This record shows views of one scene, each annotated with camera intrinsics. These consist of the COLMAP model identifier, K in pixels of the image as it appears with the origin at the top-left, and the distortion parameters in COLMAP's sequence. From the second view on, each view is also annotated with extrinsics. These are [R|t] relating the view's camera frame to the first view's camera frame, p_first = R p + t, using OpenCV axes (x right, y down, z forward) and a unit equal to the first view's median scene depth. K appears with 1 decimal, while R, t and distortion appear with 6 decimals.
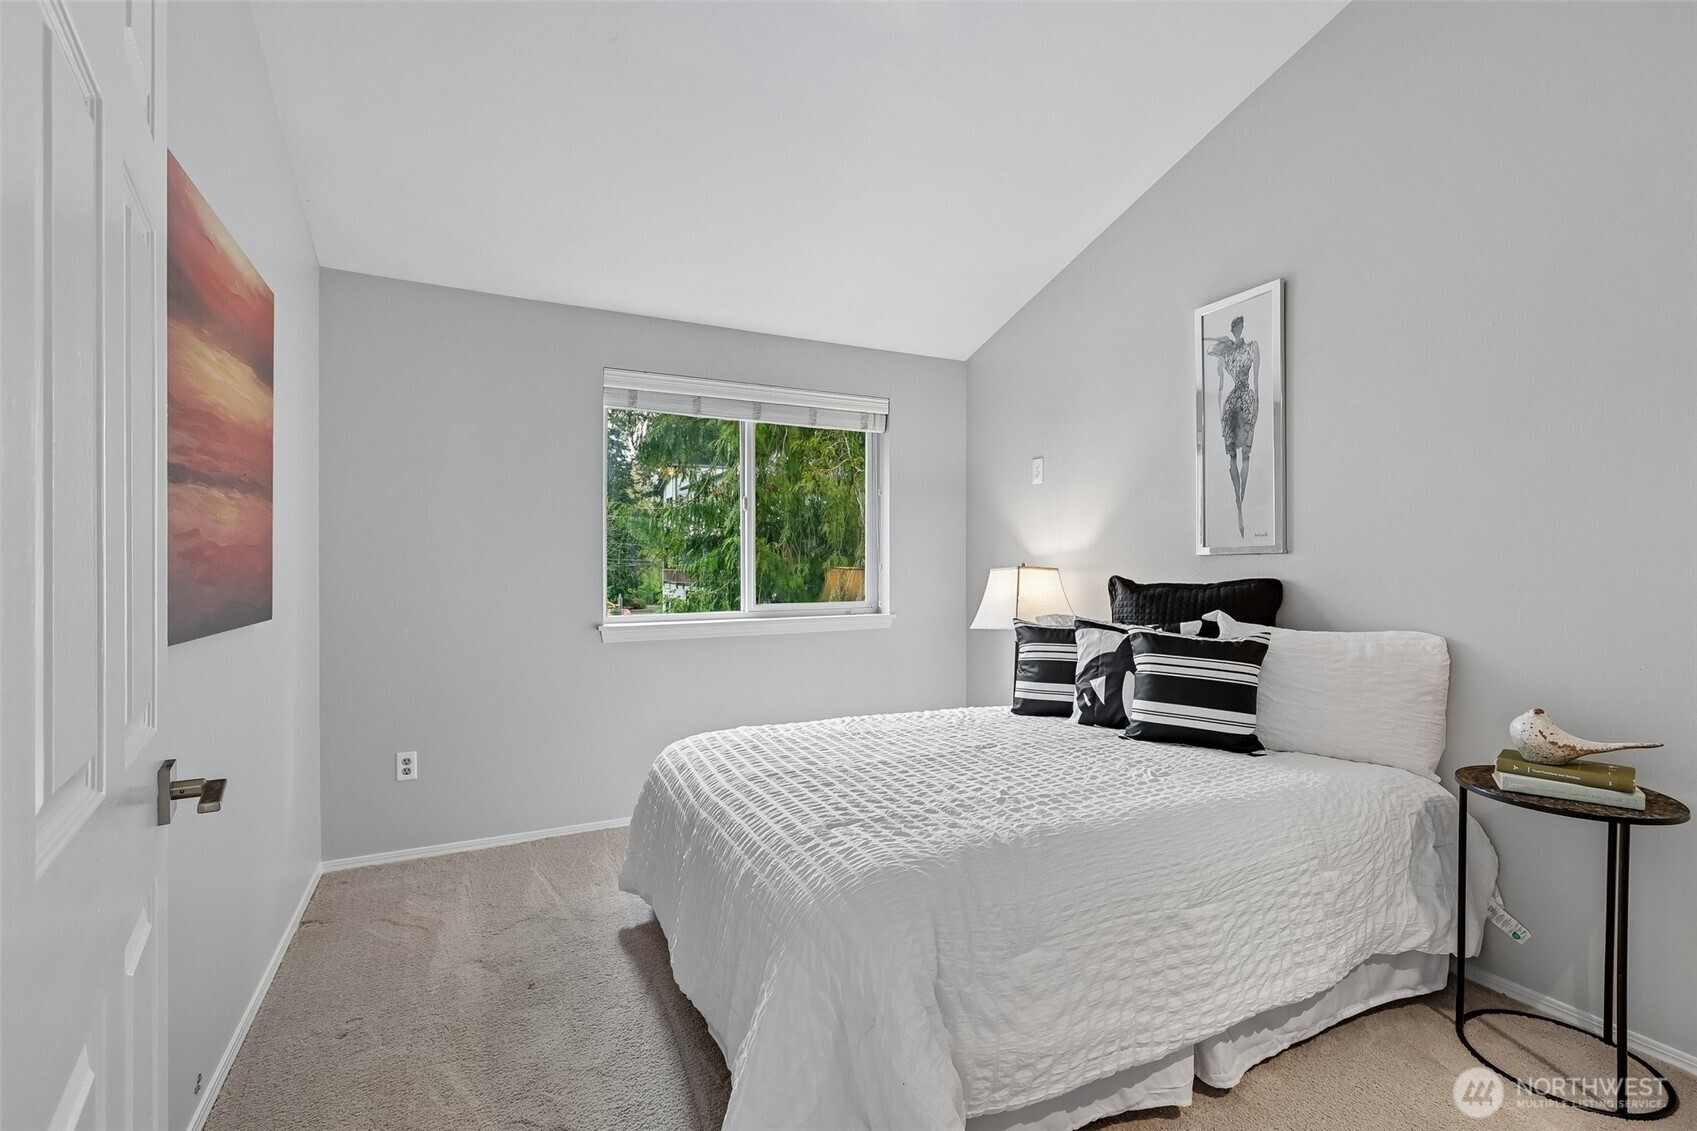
lens RADIAL K [[771.0, 0, 861.6], [0, 771.0, 569.4], [0, 0, 1]] dist [-0.000701, -0.000142]
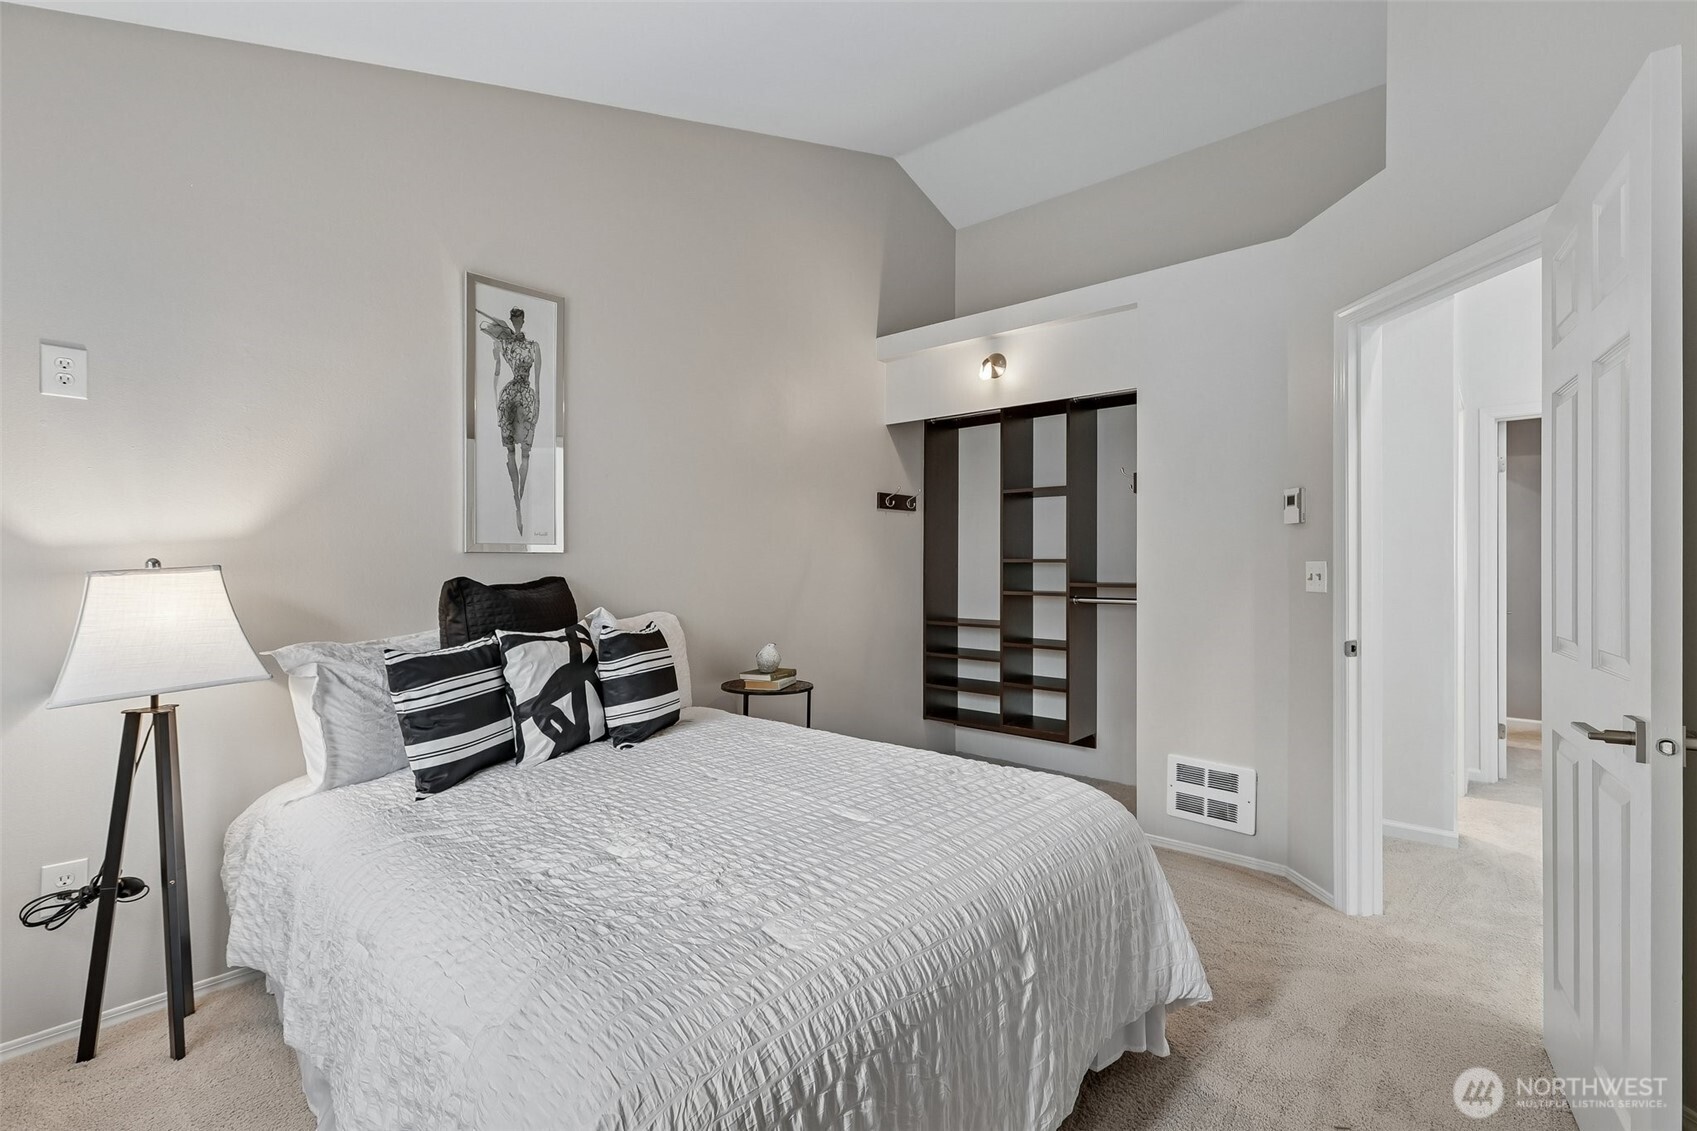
lens RADIAL K [[753.0, 0, 857.2], [0, 753.0, 566.4], [0, 0, 1]] dist [0.001437, 0.000289]
pose [[-0.346374, 0.000176, 0.938097, -0.551607], [-0.001437, 0.999999, -0.000718, -0.002247], [-0.938096, -0.001597, -0.346373, 0.928193]]
